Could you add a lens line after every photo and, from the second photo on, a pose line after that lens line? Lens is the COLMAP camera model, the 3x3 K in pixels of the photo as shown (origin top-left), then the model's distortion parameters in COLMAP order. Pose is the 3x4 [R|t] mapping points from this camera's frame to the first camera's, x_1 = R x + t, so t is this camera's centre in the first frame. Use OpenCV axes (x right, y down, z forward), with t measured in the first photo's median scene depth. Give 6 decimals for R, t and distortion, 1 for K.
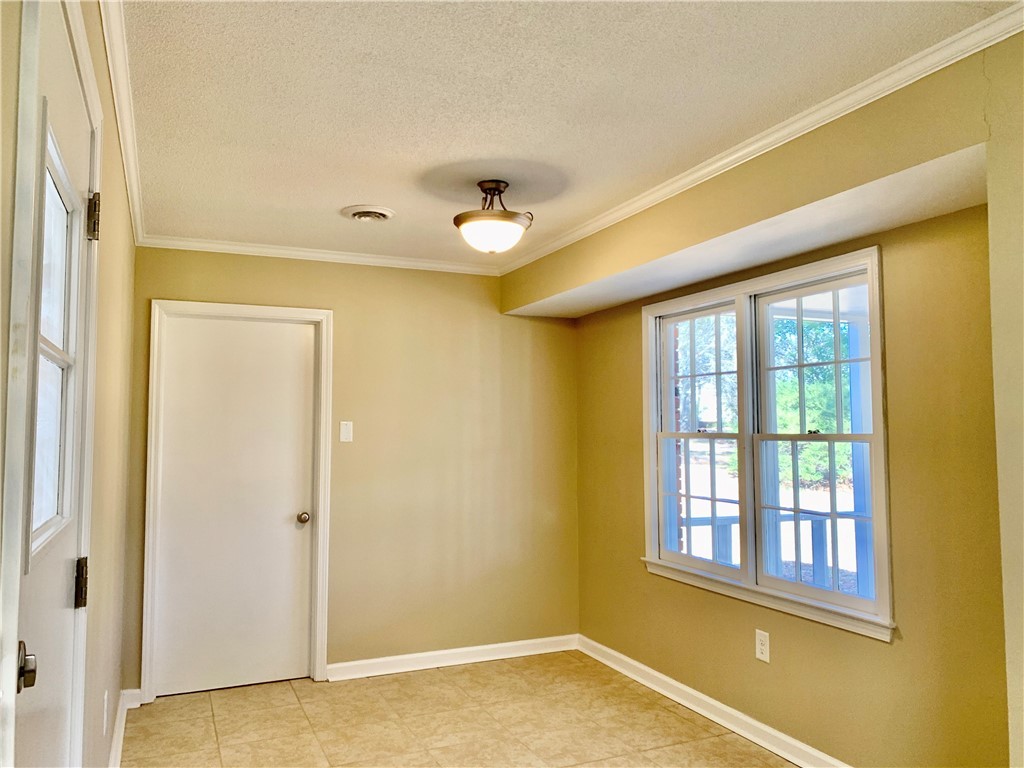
lens RADIAL K [[783.6, 0, 515.8], [0, 783.6, 378.7], [0, 0, 1]] dist [0.029352, -0.004307]
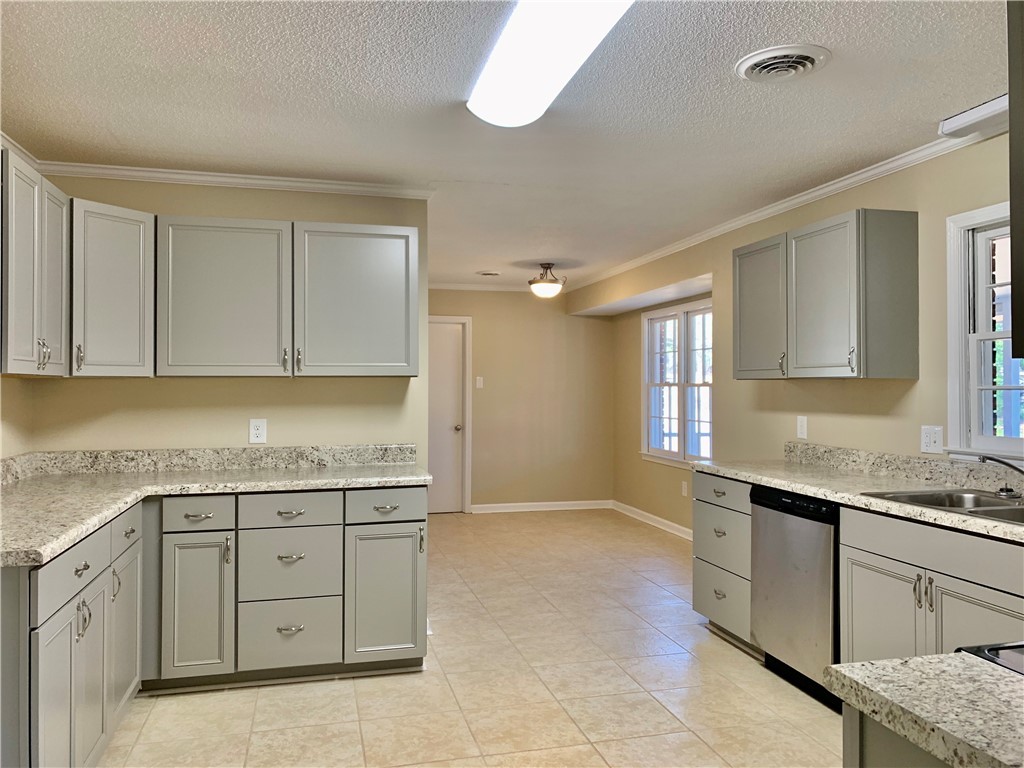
lens RADIAL K [[783.6, 0, 504.8], [0, 783.6, 380.2], [0, 0, 1]] dist [0.029352, -0.004307]
pose [[0.984032, 0.002992, -0.177964, 0.174351], [0.007299, 0.998339, 0.057145, -0.043212], [0.177839, -0.057531, 0.982376, -0.820204]]
